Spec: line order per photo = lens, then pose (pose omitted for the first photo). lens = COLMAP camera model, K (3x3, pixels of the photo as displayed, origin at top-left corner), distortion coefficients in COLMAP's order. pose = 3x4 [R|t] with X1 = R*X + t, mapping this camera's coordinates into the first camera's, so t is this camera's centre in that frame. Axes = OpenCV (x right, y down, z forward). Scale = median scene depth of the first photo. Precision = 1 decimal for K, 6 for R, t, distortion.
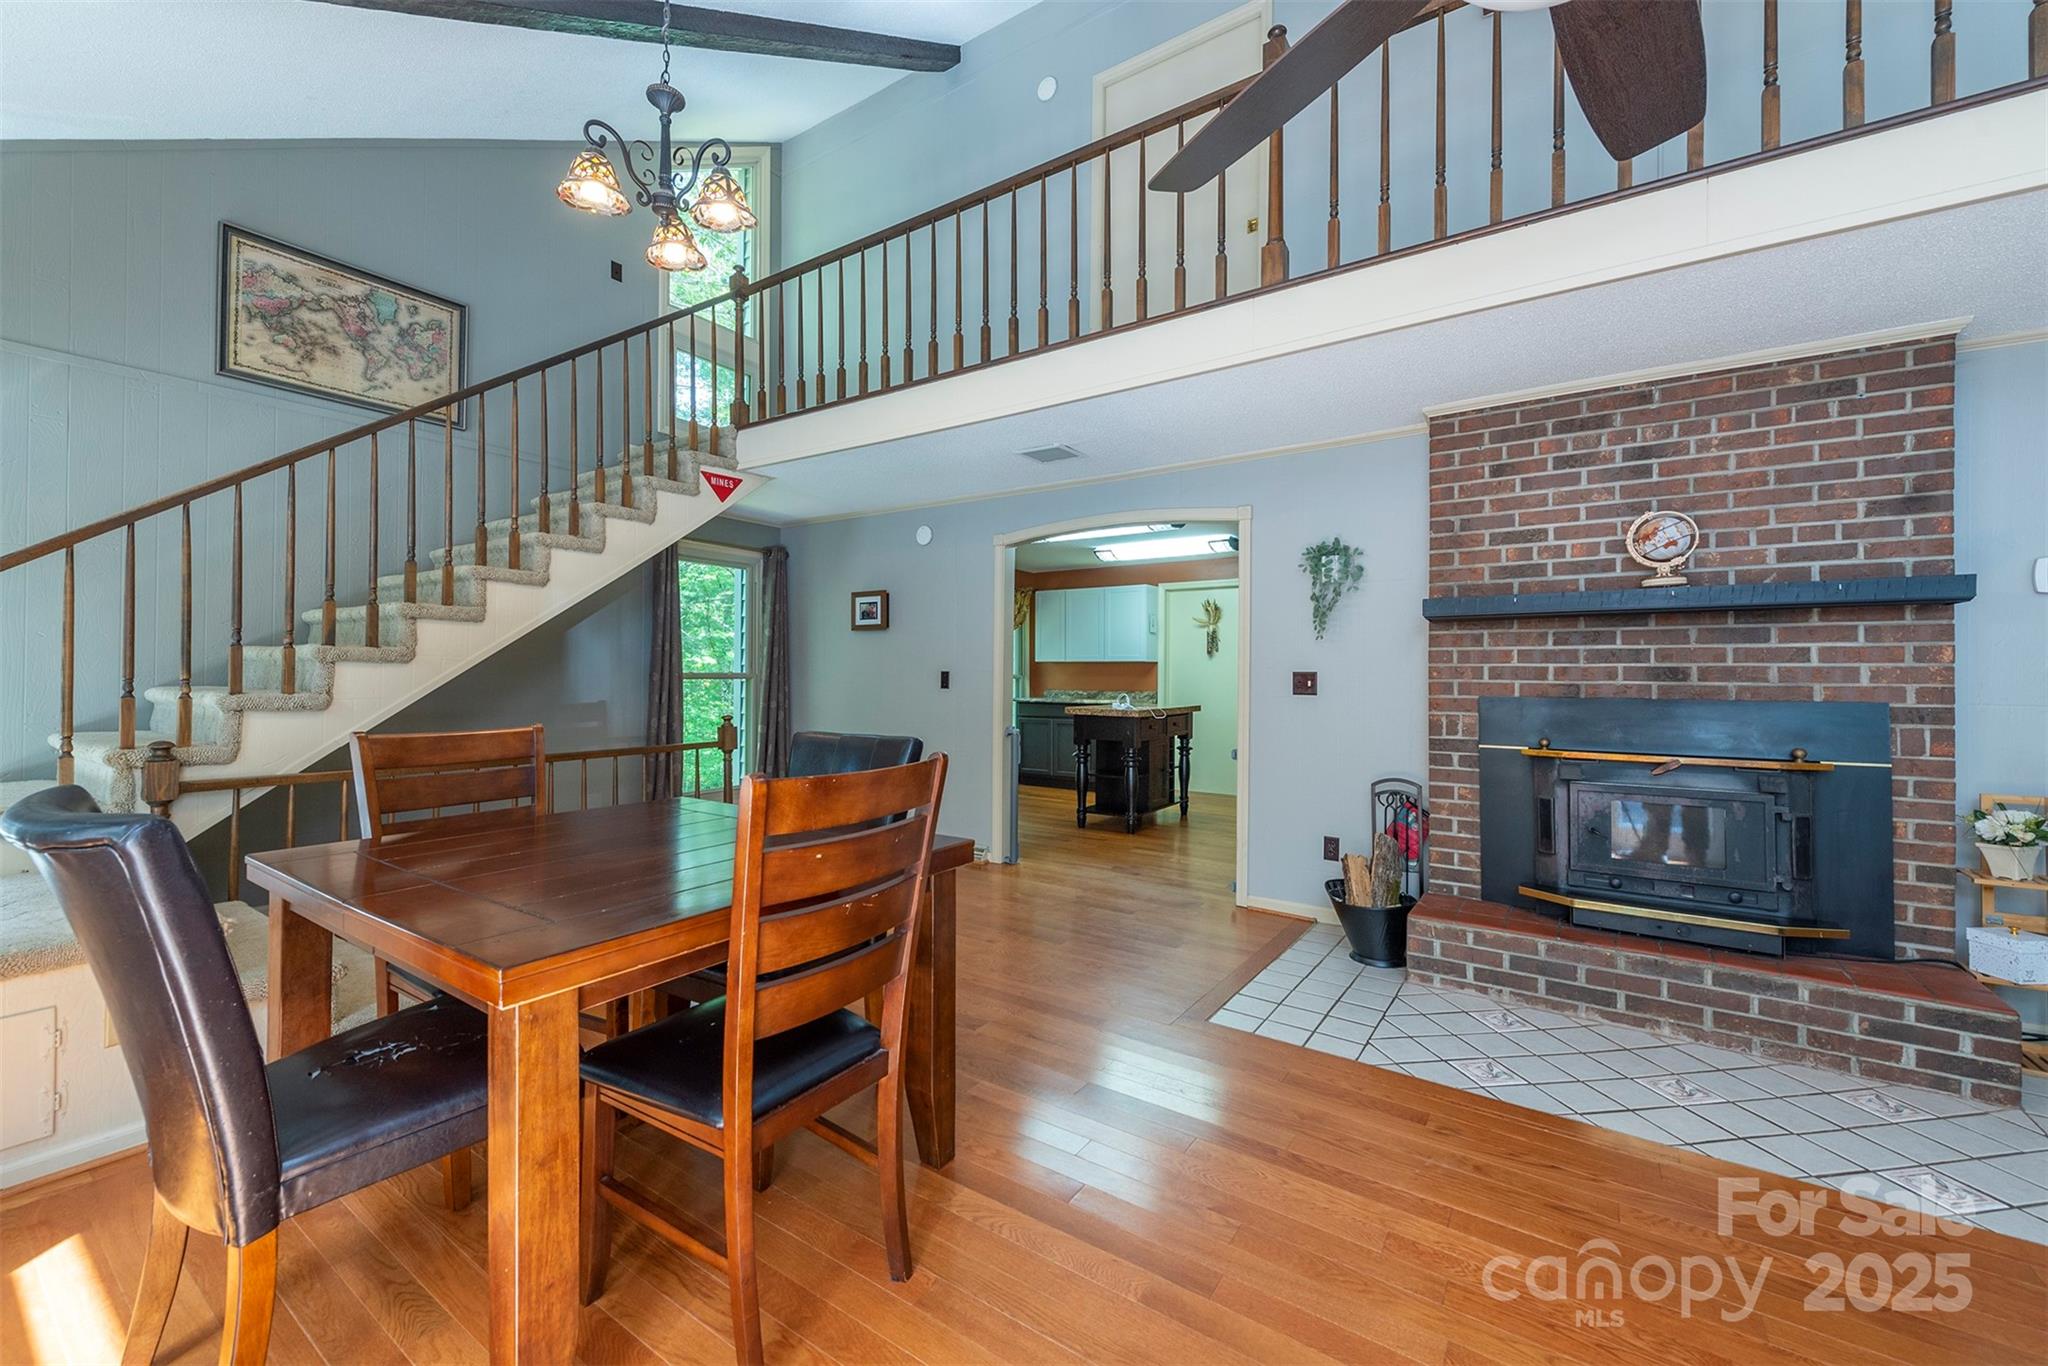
lens RADIAL K [[800.5, 0, 1020.6], [0, 800.5, 677.4], [0, 0, 1]] dist [0.004177, 0.000151]
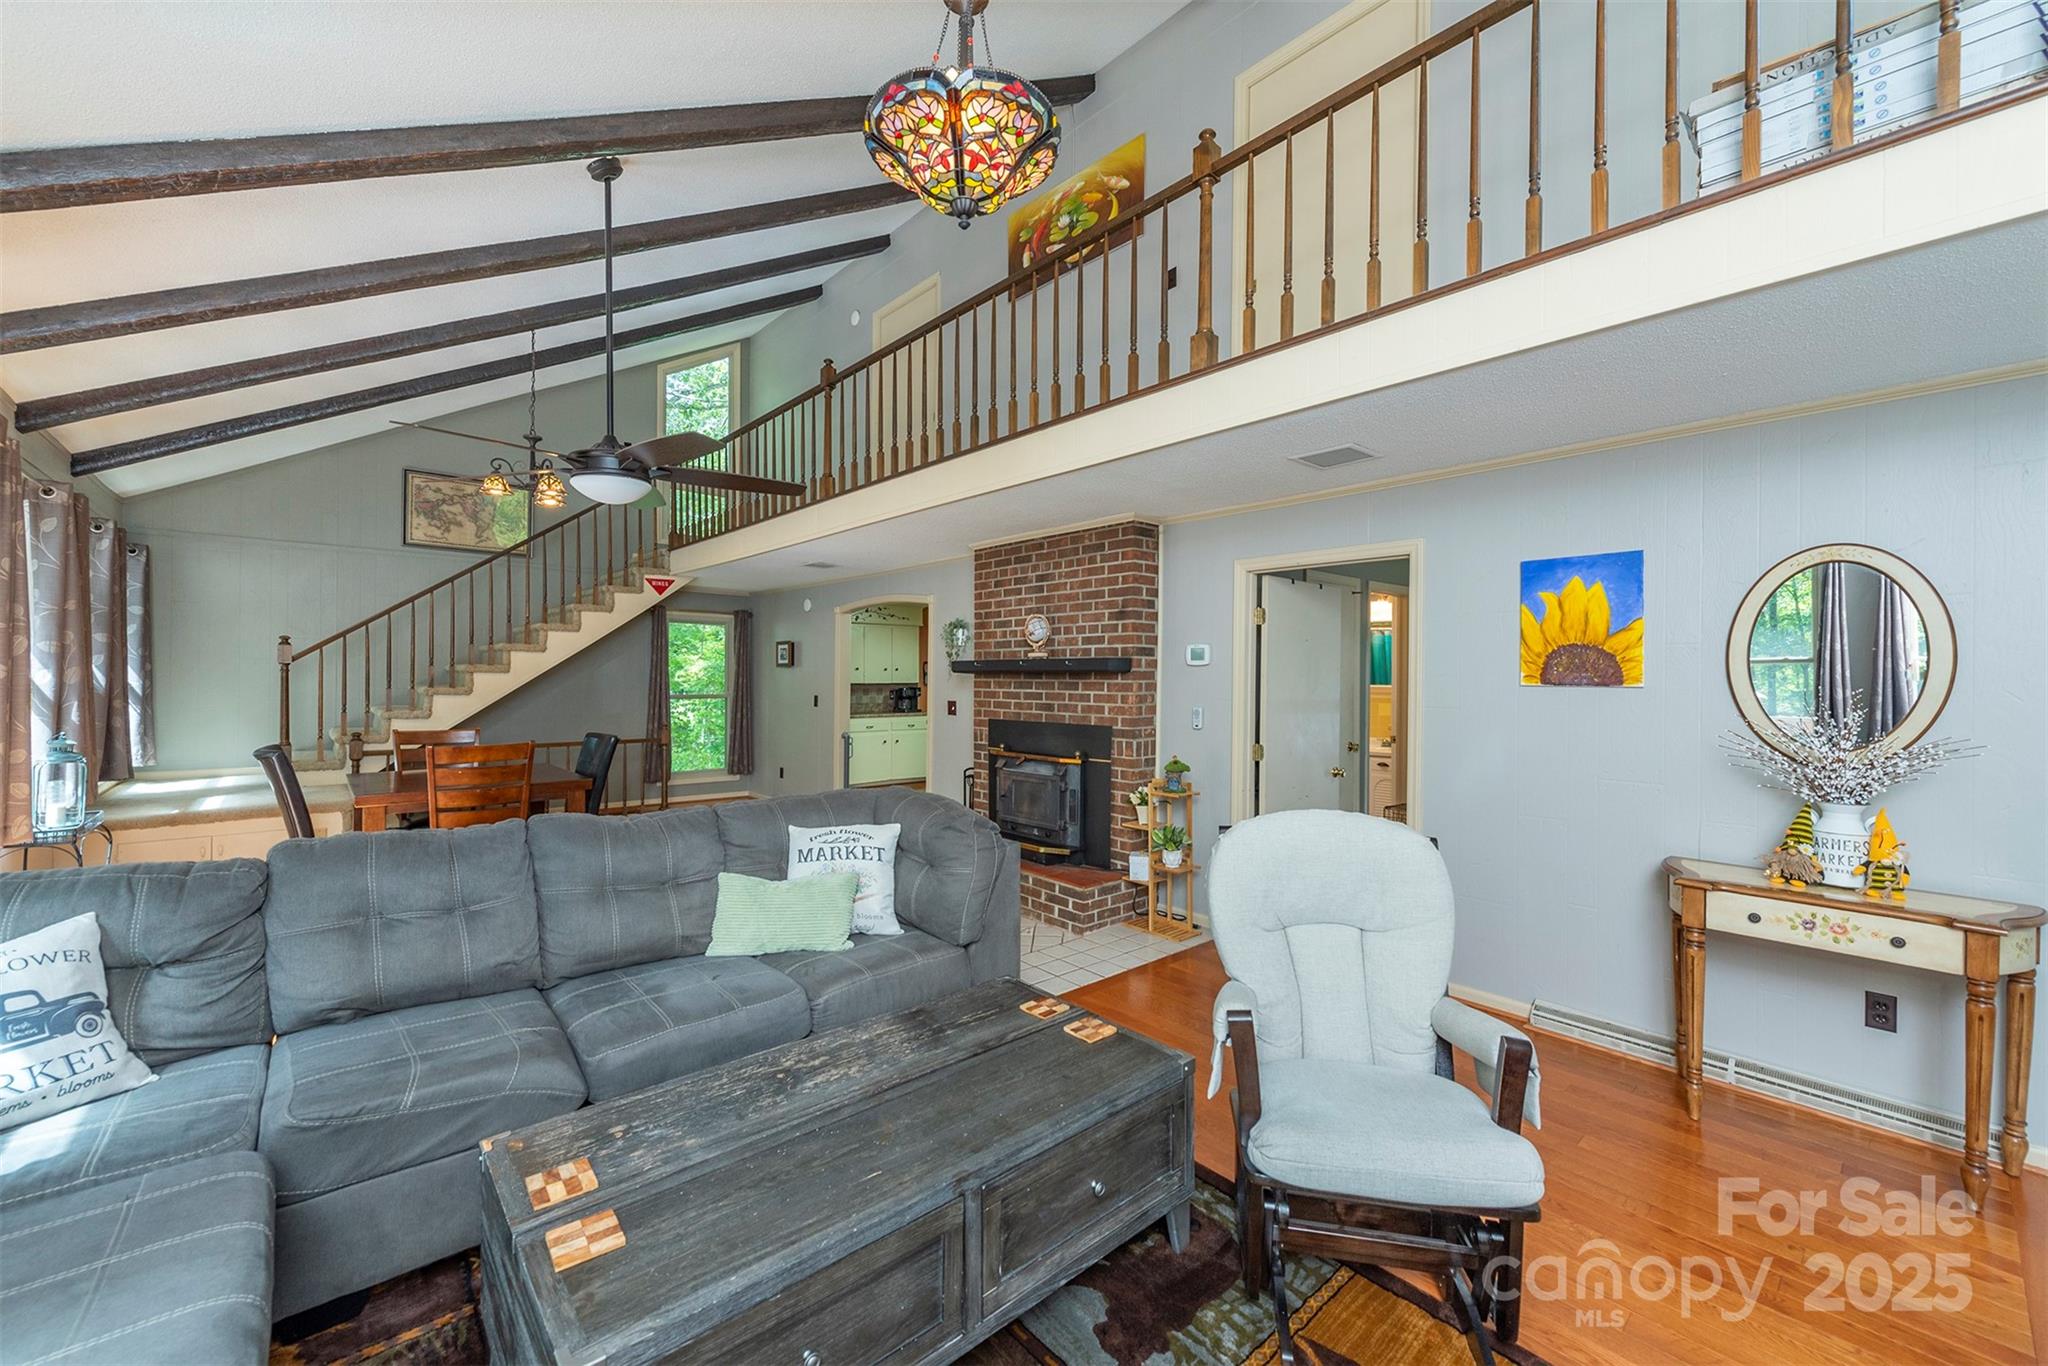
lens RADIAL K [[800.5, 0, 1057.3], [0, 800.5, 691.7], [0, 0, 1]] dist [0.004177, 0.000151]
pose [[0.974274, 0.005418, -0.225301, 0.895835], [-0.003298, 0.999947, 0.009784, -0.040399], [0.225342, -0.008790, 0.974240, -0.492716]]
